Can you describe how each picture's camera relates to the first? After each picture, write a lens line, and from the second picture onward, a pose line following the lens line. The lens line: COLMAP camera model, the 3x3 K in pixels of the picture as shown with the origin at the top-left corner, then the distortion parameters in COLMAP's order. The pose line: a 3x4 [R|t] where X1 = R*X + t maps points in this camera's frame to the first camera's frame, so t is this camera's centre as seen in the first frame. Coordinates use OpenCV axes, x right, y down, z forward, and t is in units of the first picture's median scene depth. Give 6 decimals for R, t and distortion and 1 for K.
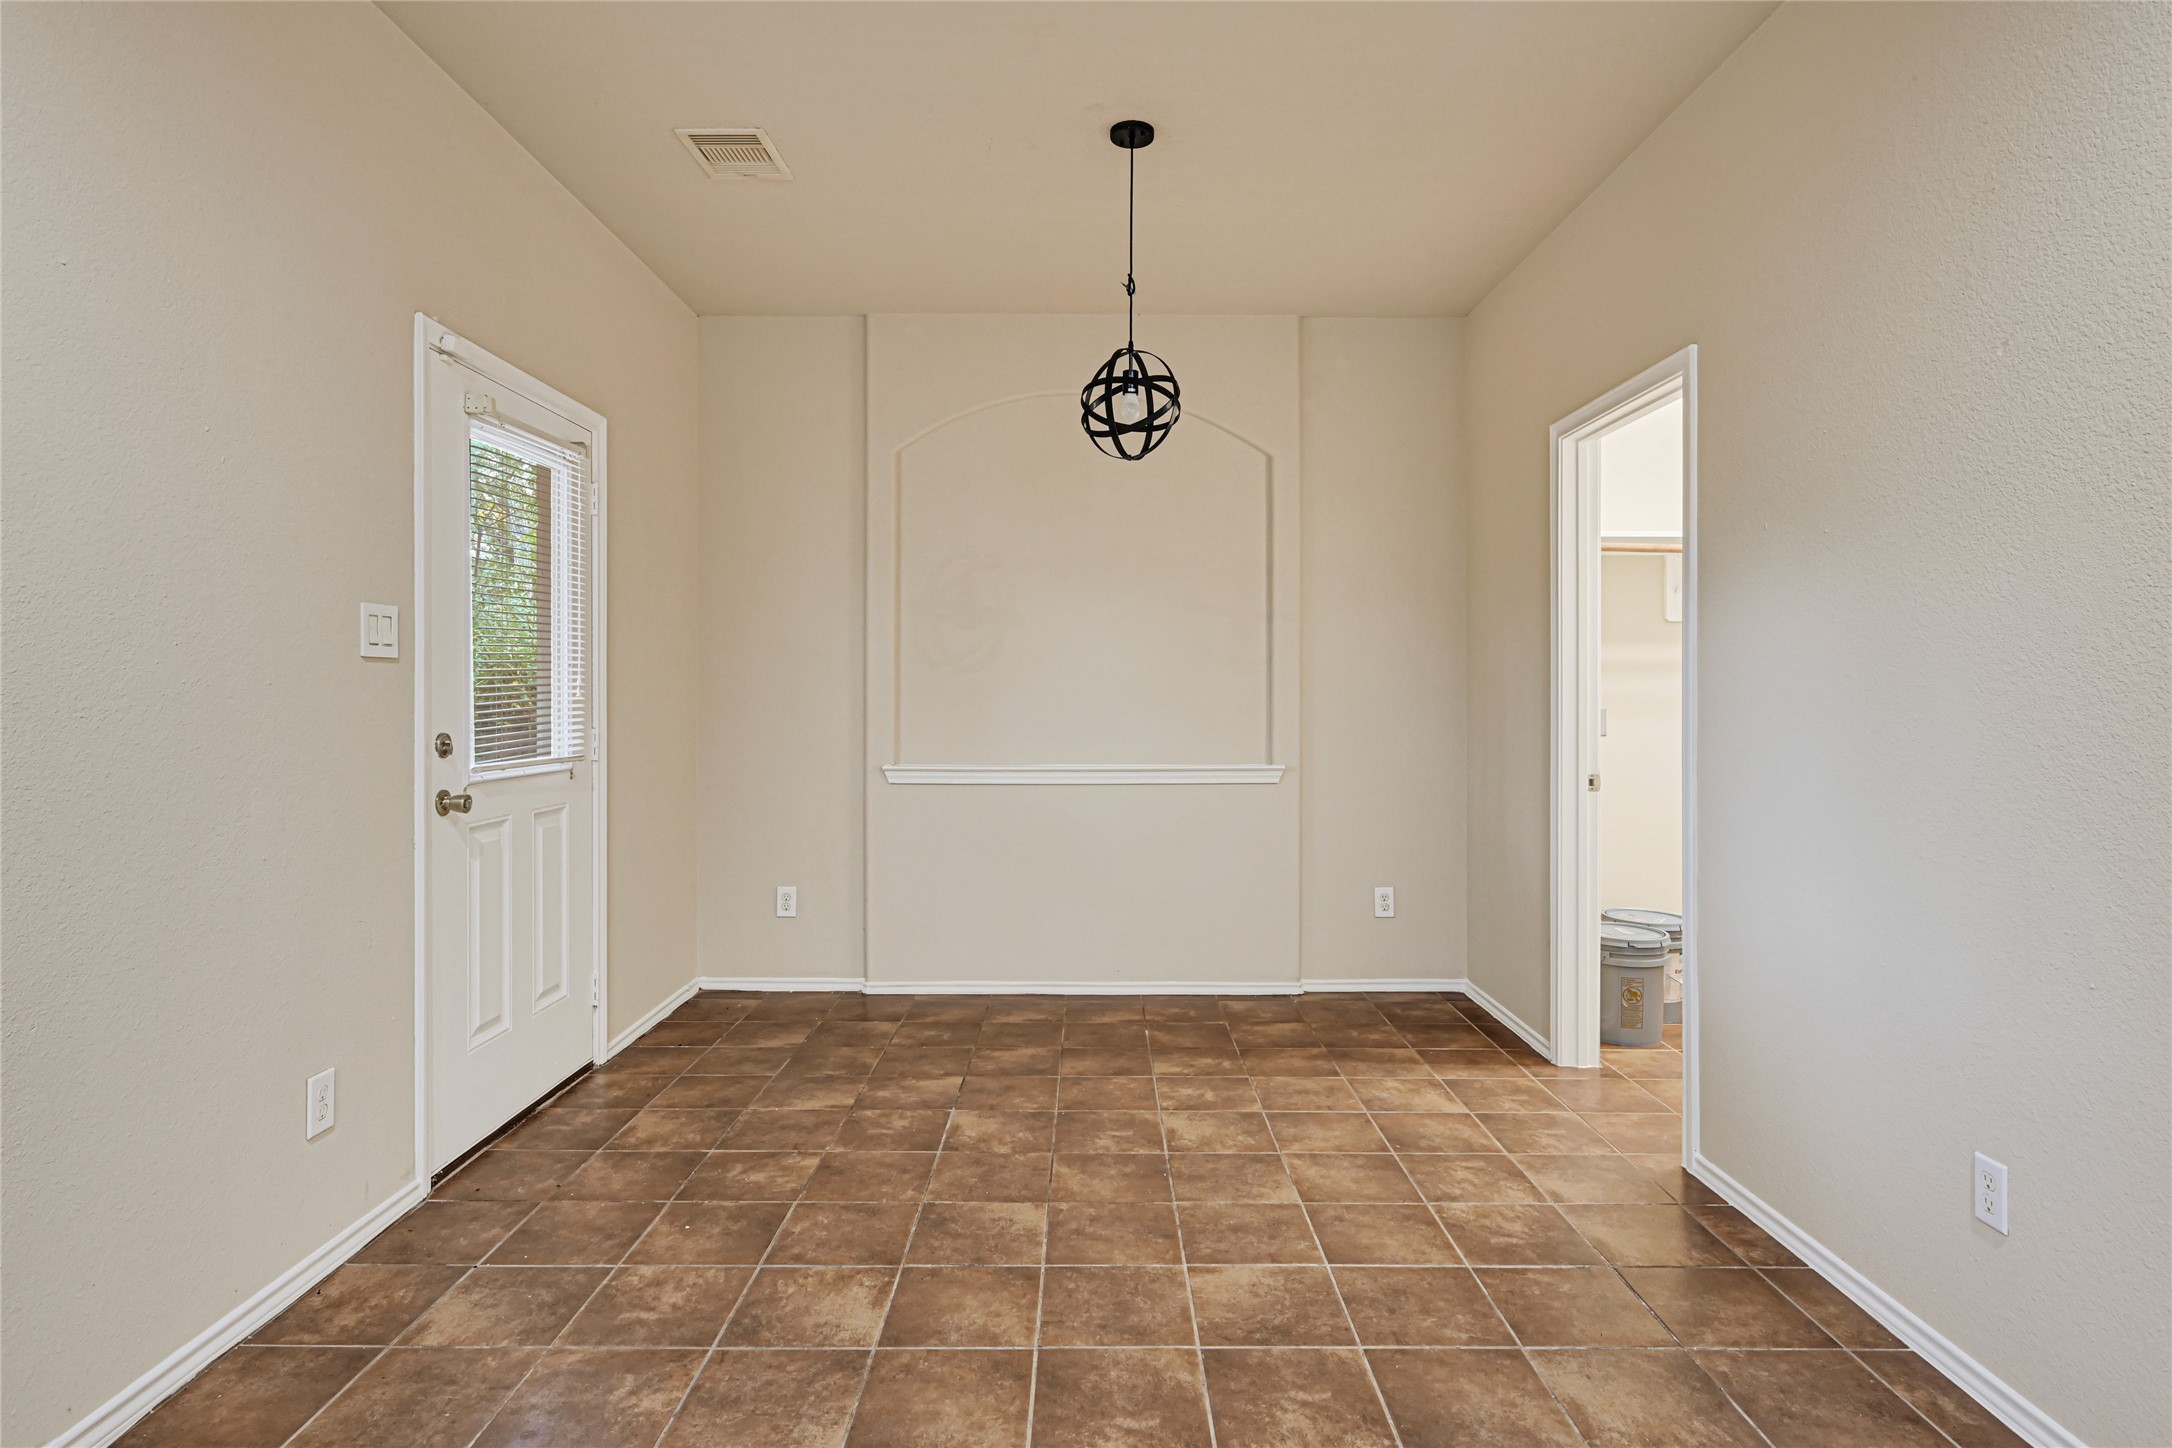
lens RADIAL K [[1118.7, 0, 1095.1], [0, 1118.7, 694.4], [0, 0, 1]] dist [0.004319, 0.000404]
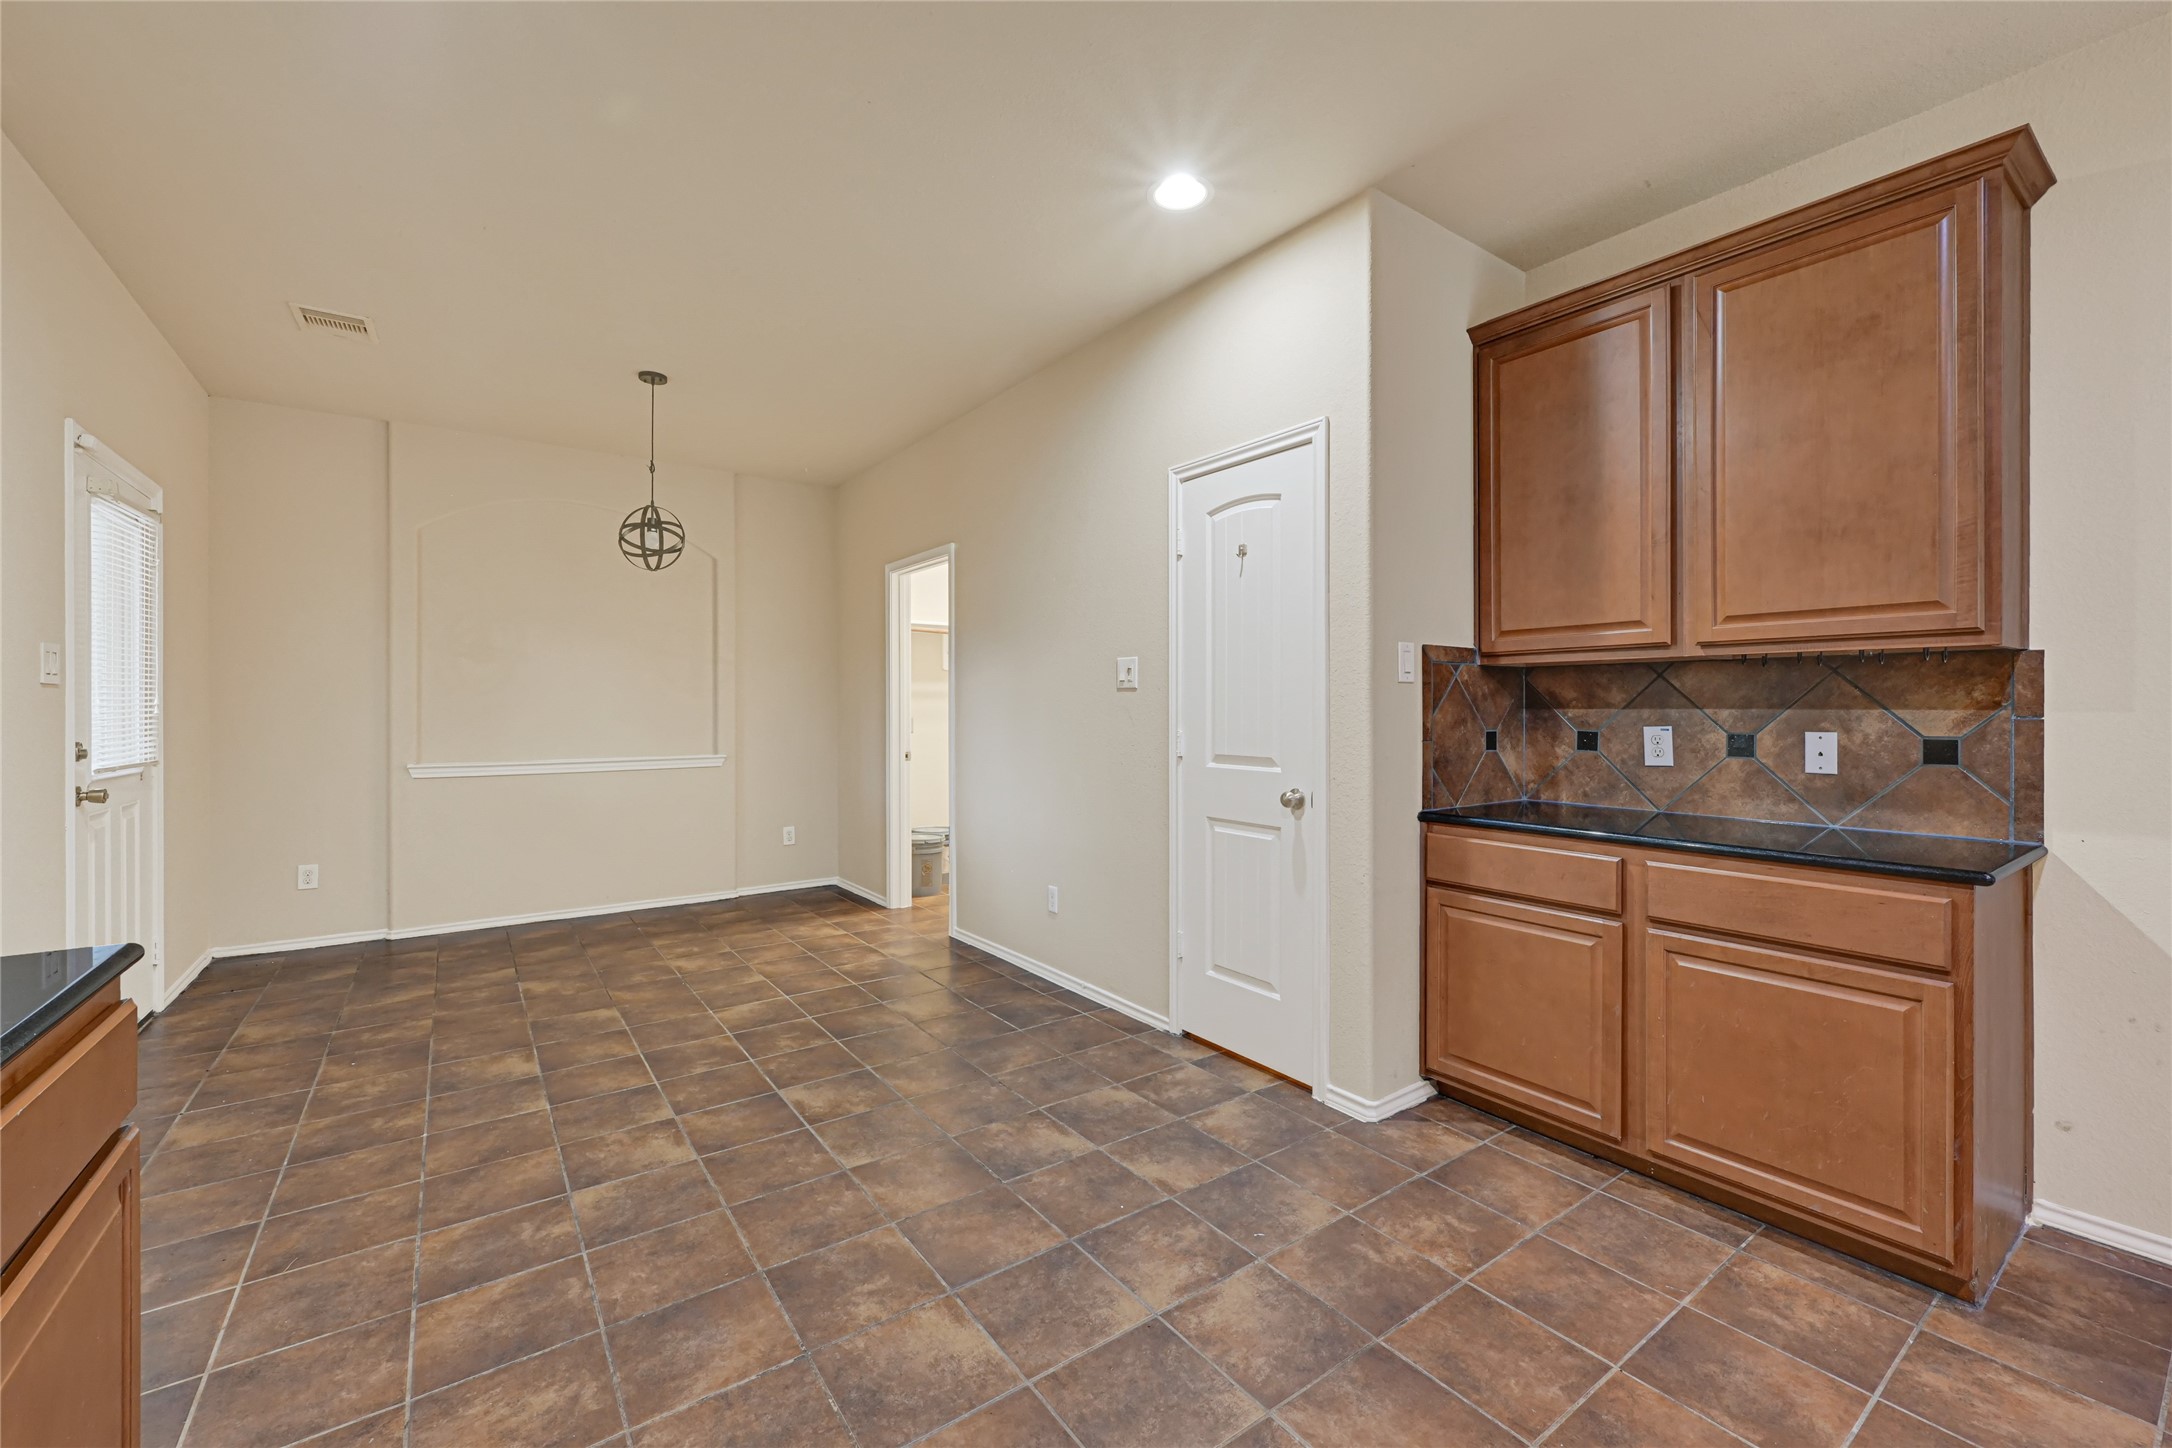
lens RADIAL K [[872.6, 0, 1089.5], [0, 872.6, 710.6], [0, 0, 1]] dist [0.002757, 0.000131]
pose [[0.806252, -0.004998, 0.591551, -0.216960], [0.004764, 0.999987, 0.001956, 0.001858], [-0.591553, 0.001241, 0.806265, -0.449427]]
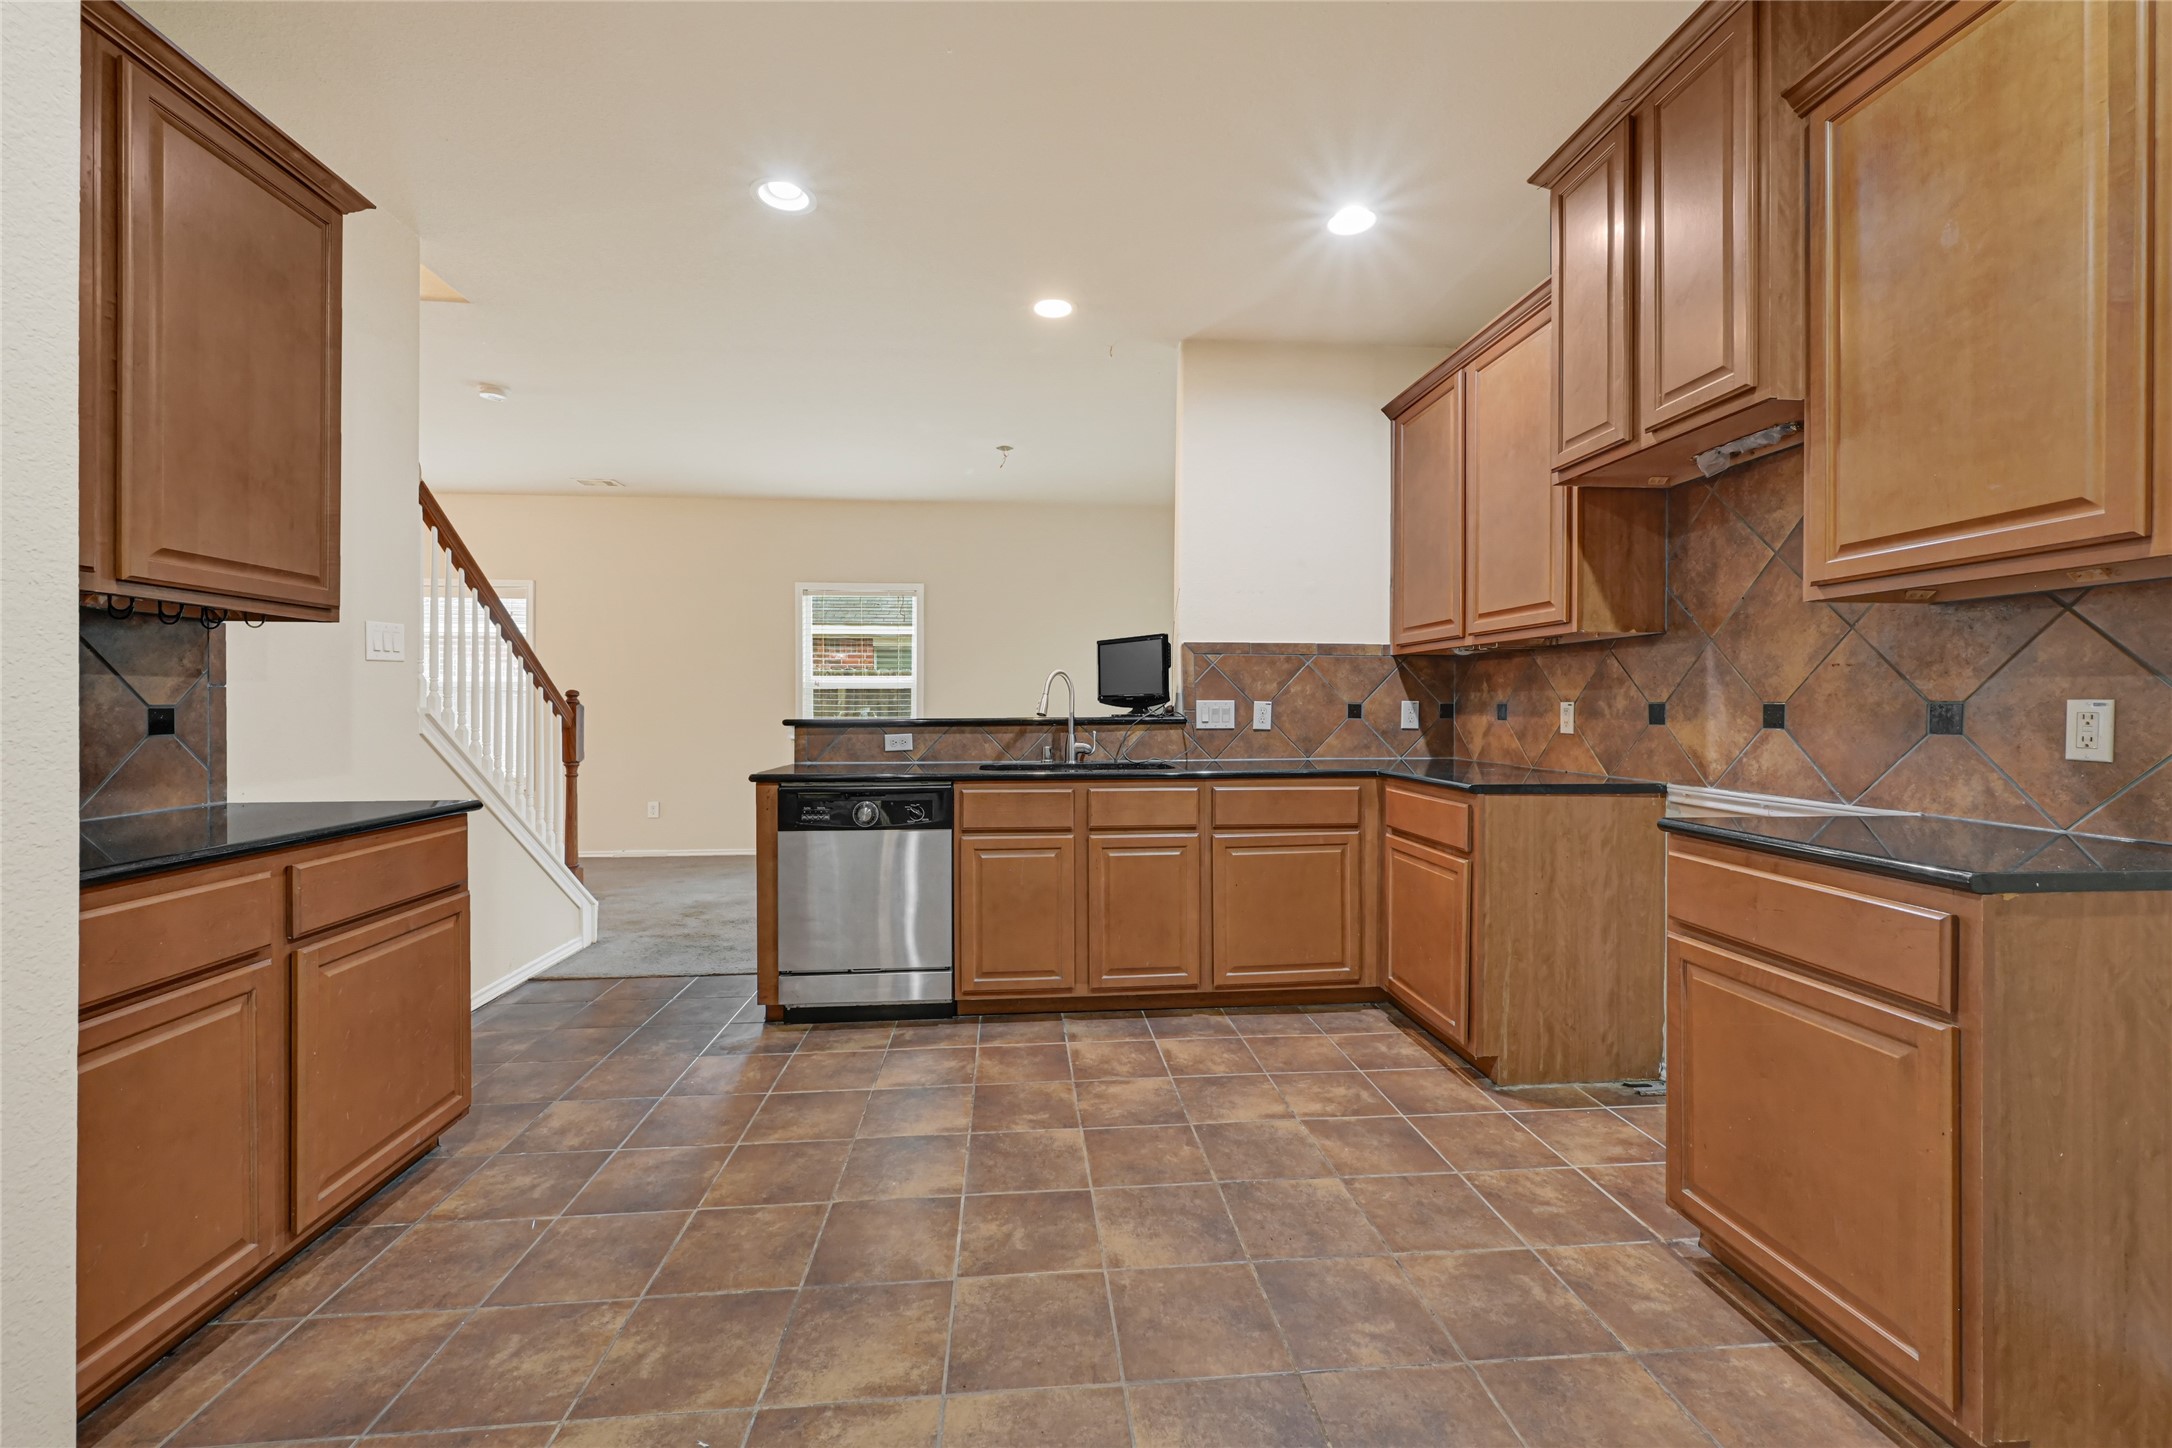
lens RADIAL K [[872.6, 0, 1086.8], [0, 872.6, 717.8], [0, 0, 1]] dist [0.002757, 0.000131]
pose [[-0.996049, -0.003059, -0.088753, 0.110763], [-0.004670, 0.999828, 0.017955, 0.021789], [0.088683, 0.018299, -0.995892, 0.431595]]
